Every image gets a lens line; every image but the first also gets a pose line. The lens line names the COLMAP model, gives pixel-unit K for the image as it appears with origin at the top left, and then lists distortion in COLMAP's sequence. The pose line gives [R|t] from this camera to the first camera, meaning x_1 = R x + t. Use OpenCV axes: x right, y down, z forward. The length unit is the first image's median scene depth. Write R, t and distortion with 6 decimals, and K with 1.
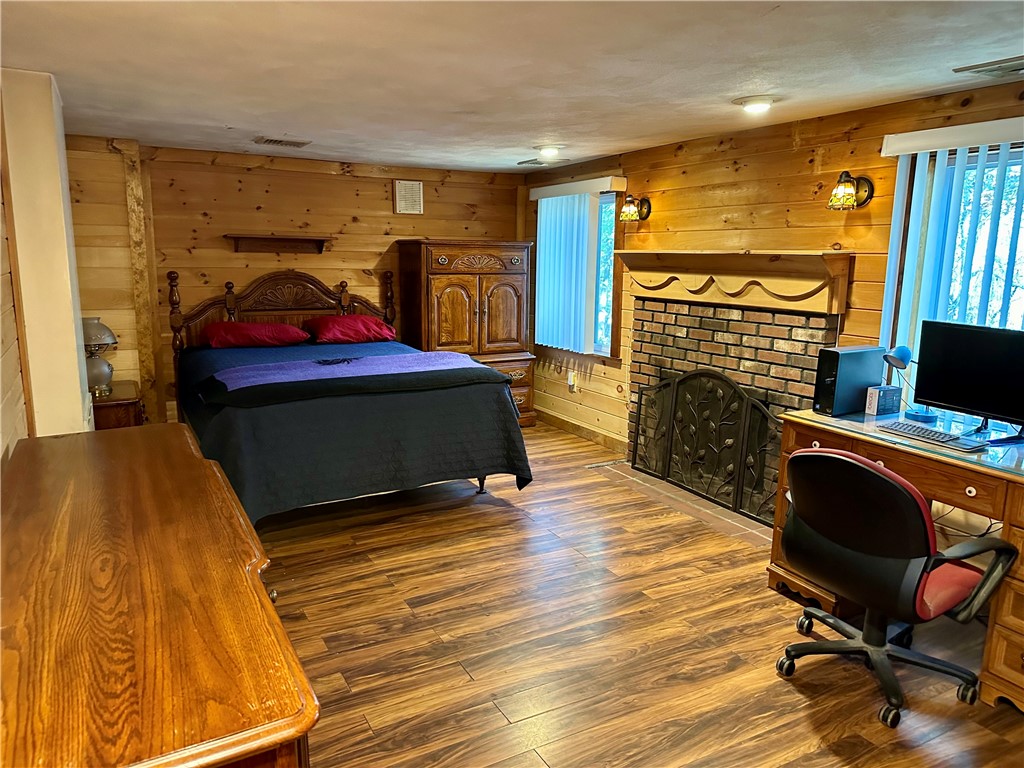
lens RADIAL K [[713.8, 0, 506.5], [0, 713.8, 384.8], [0, 0, 1]] dist [0.080377, -0.099358]
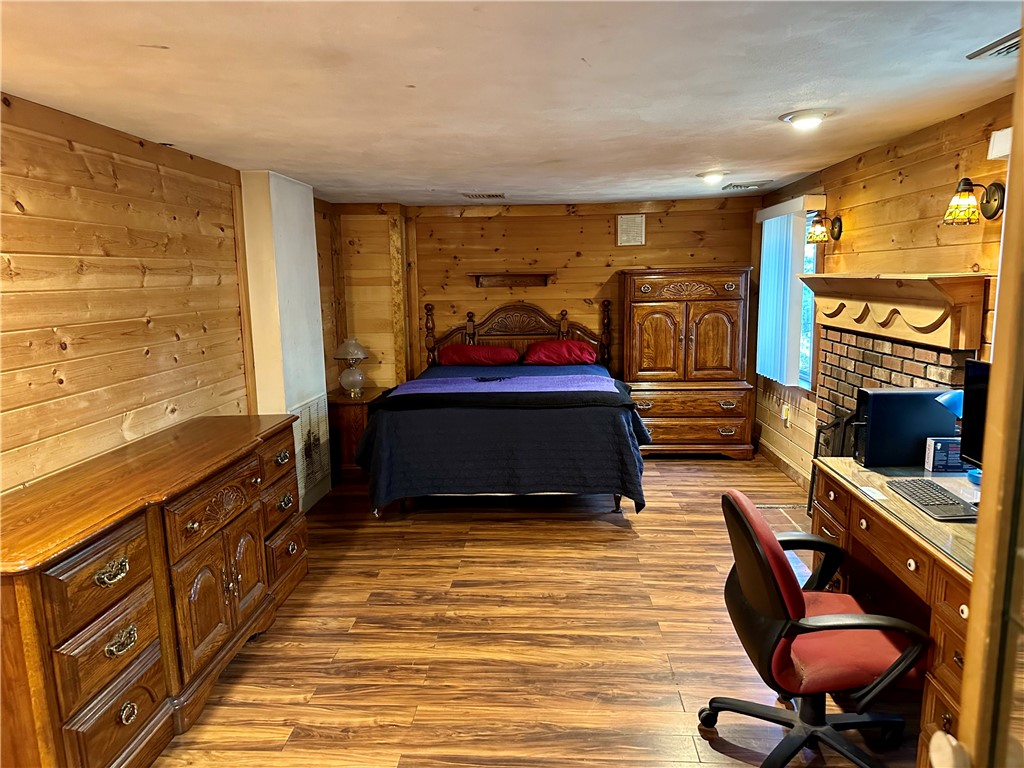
lens RADIAL K [[713.8, 0, 509.8], [0, 713.8, 390.8], [0, 0, 1]] dist [0.080377, -0.099358]
pose [[0.845442, 0.056137, -0.531109, 0.371037], [-0.069453, 0.997572, -0.005117, -0.008984], [0.529532, 0.041213, 0.847288, 0.023557]]
